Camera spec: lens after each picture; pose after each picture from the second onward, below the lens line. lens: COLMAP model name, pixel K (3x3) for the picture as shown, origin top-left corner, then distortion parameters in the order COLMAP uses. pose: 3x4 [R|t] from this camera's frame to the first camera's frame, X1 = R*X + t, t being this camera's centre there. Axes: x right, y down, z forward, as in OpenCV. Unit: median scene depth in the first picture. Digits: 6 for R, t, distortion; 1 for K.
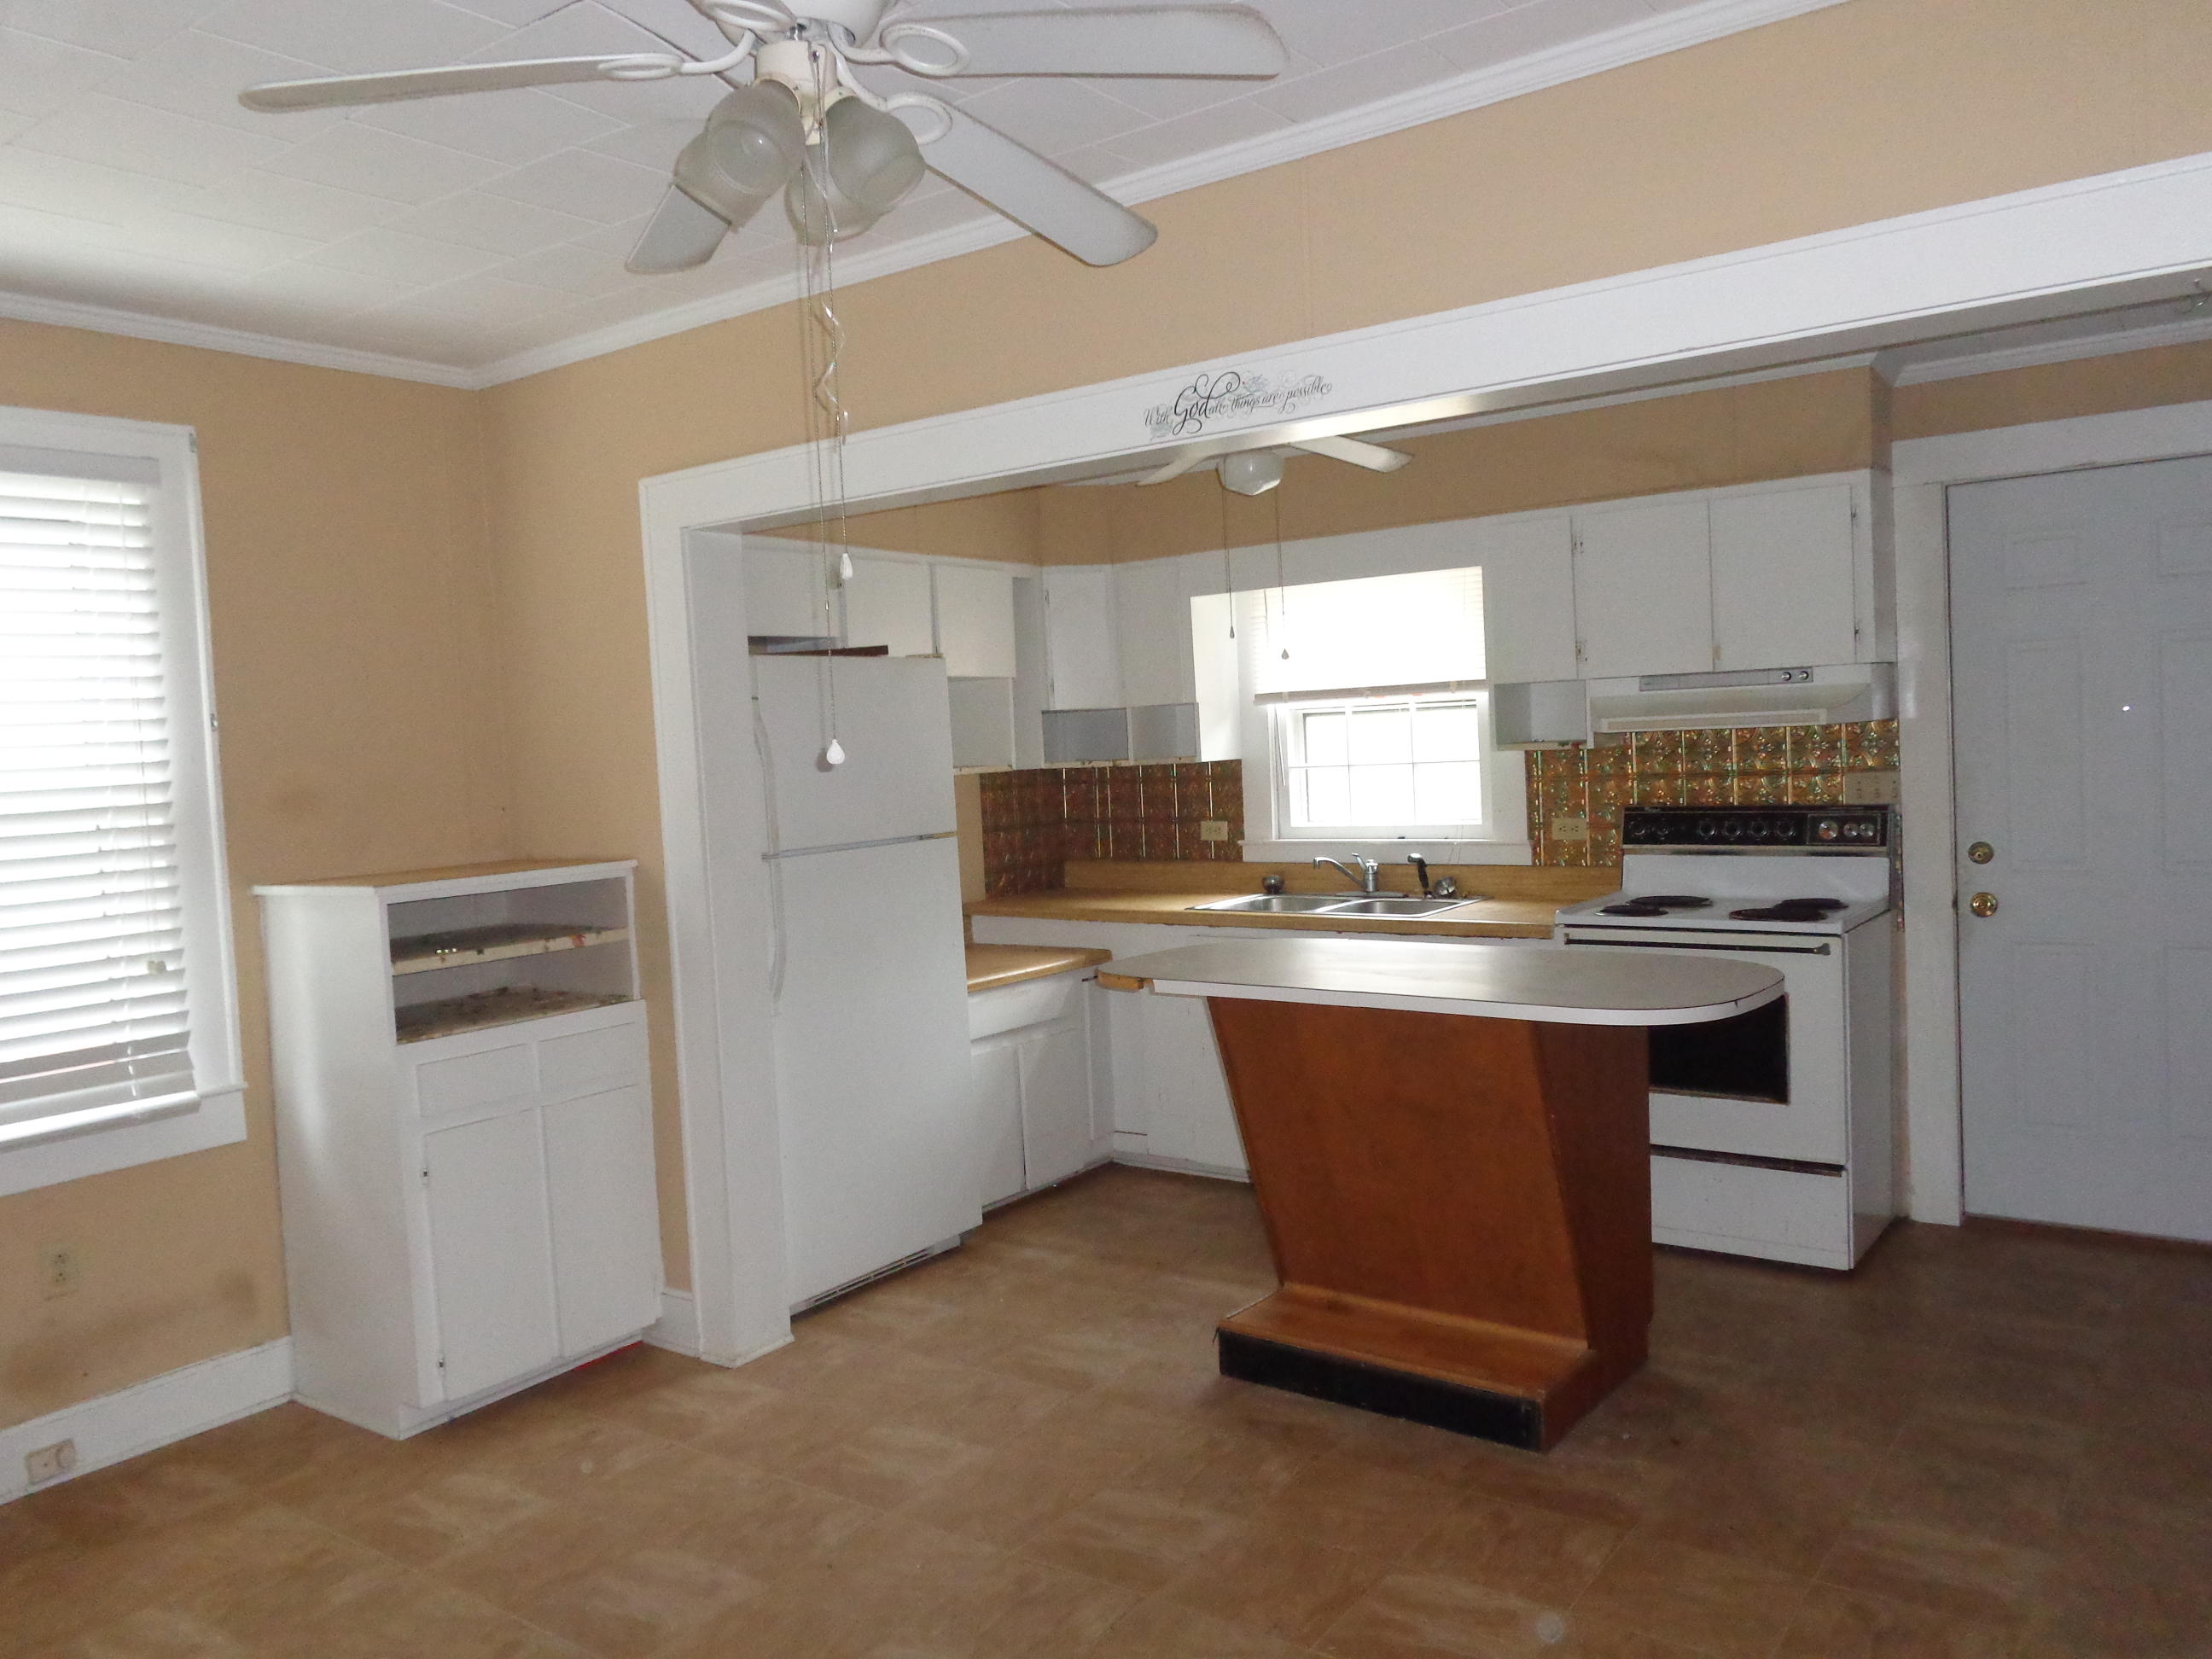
lens RADIAL K [[1632.3, 0, 1101.4], [0, 1632.3, 829.9], [0, 0, 1]] dist [-0.002839, -0.009170]
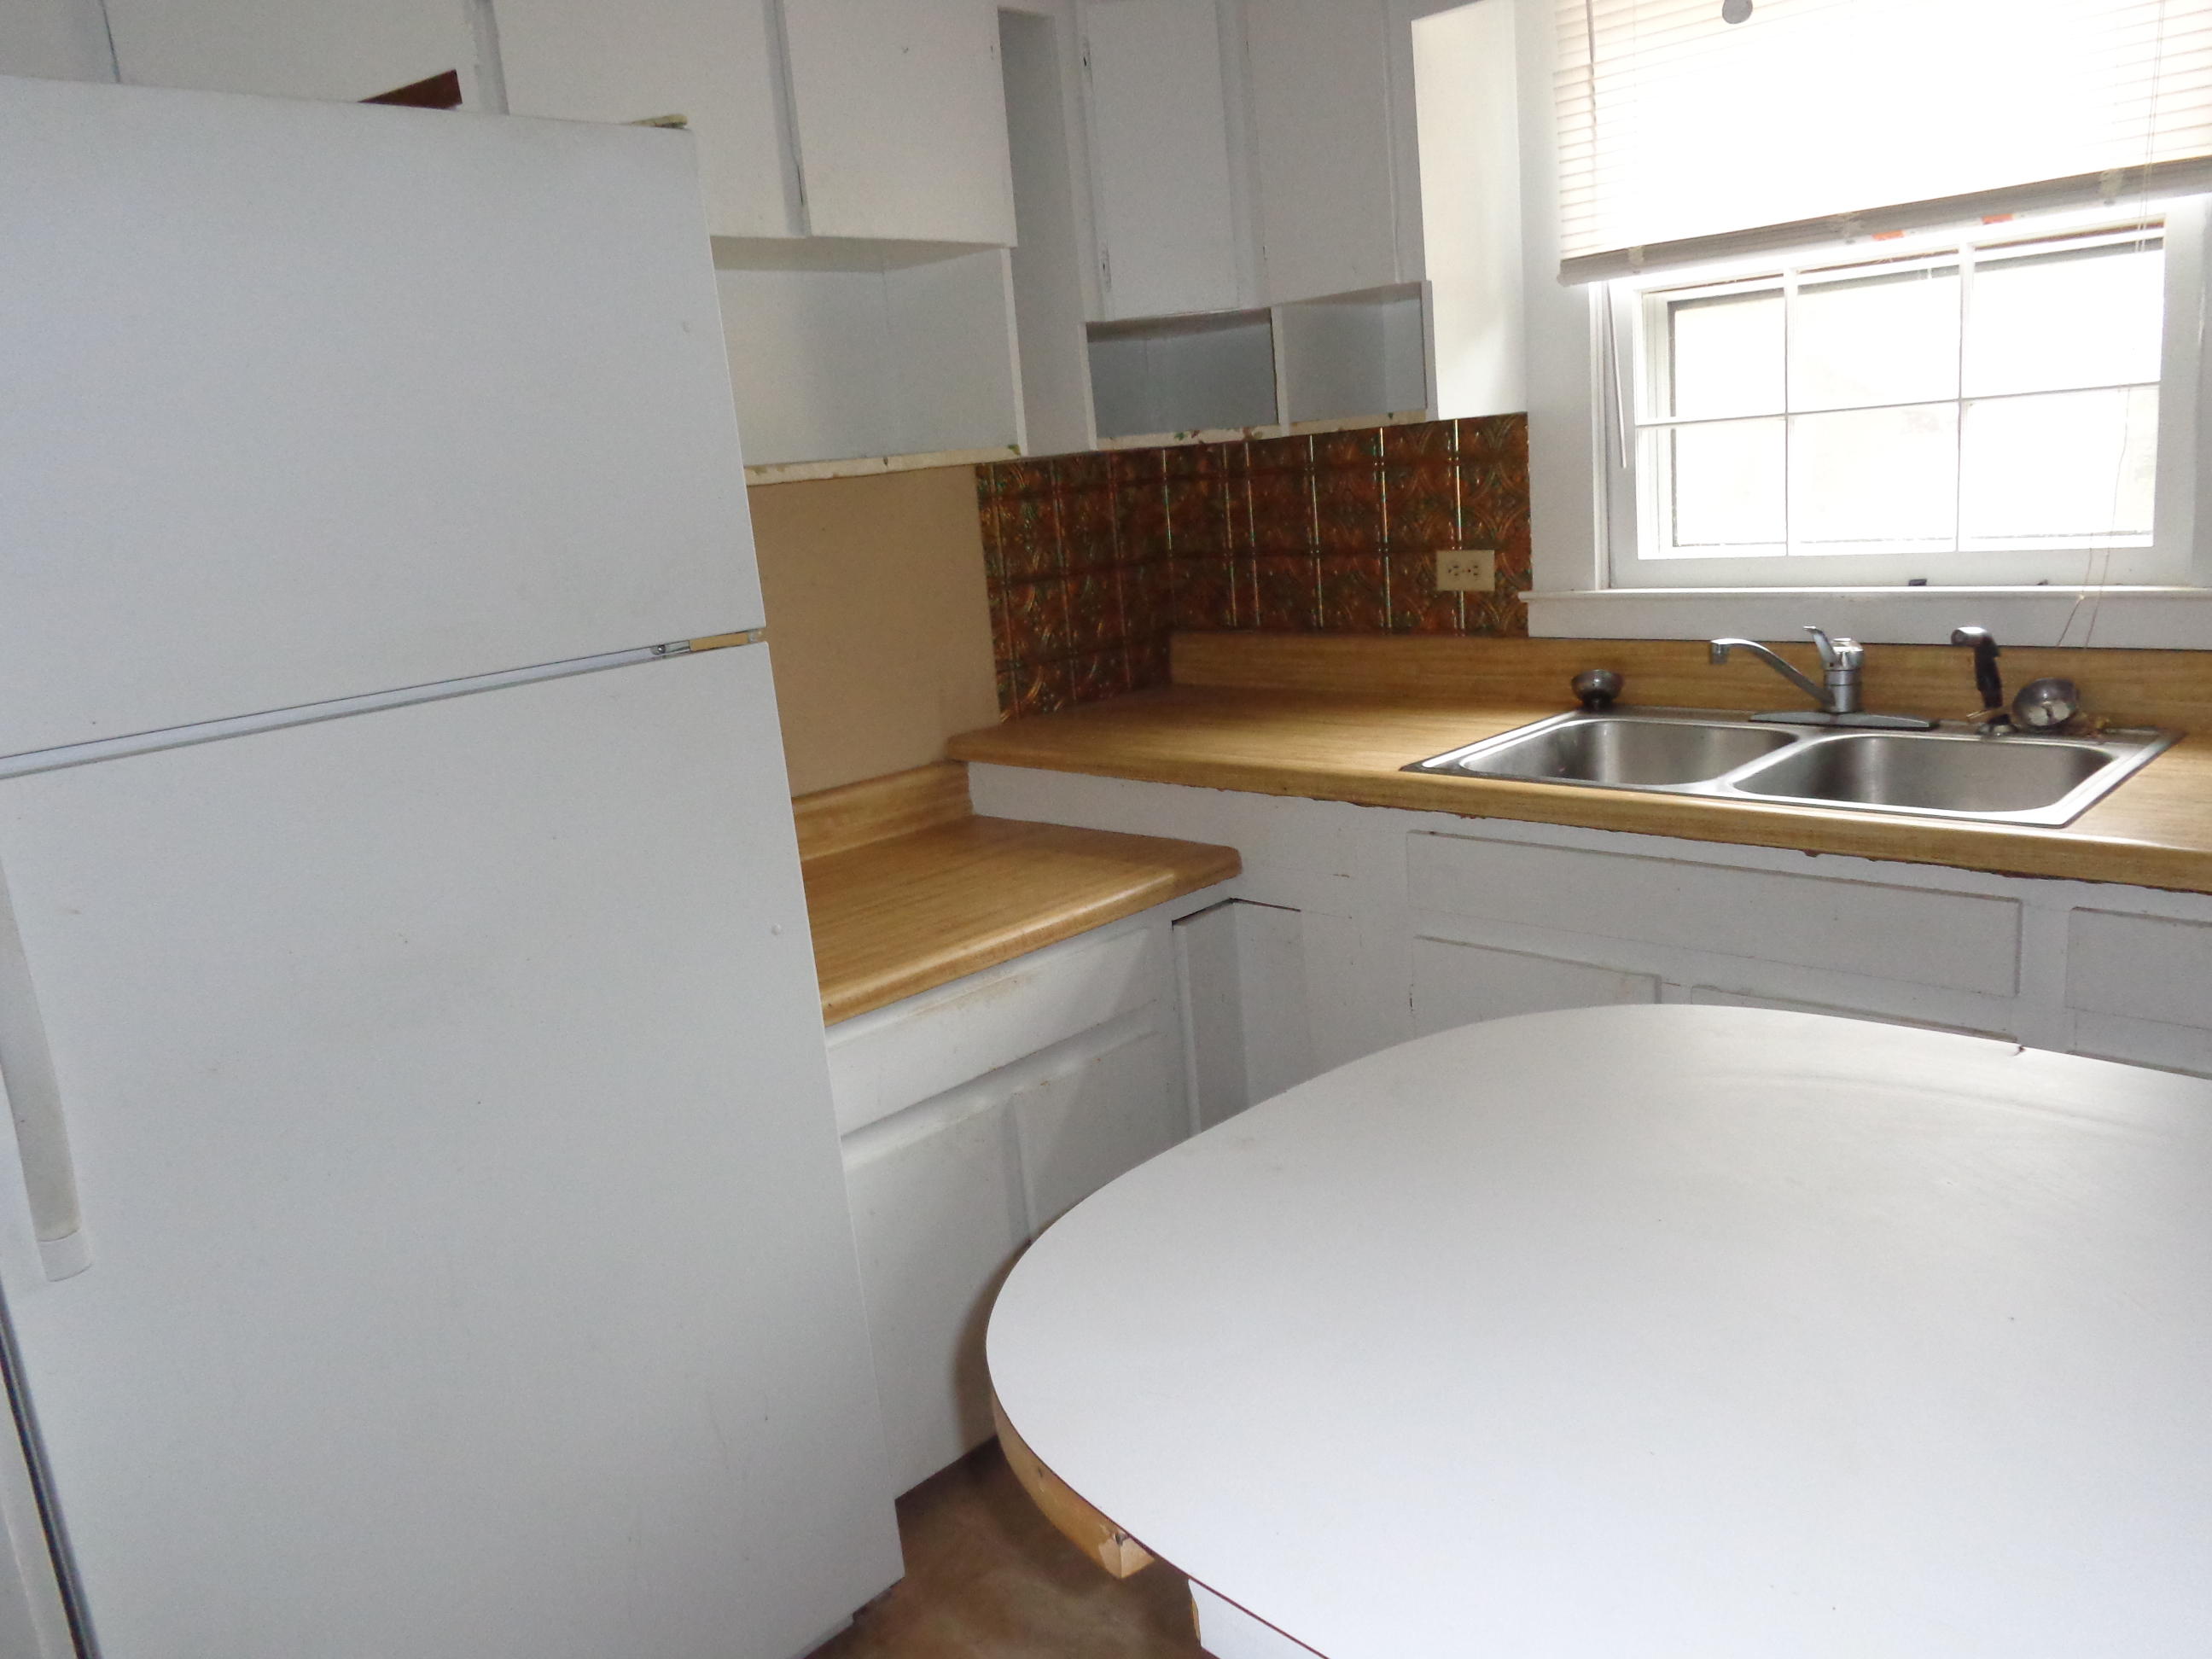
lens RADIAL K [[1632.3, 0, 1115.7], [0, 1632.3, 827.1], [0, 0, 1]] dist [-0.002839, -0.009170]
pose [[0.991652, -0.011879, -0.128395, 0.028775], [0.034834, 0.983404, 0.178053, -0.014389], [0.124150, -0.181039, 0.975608, 0.519029]]
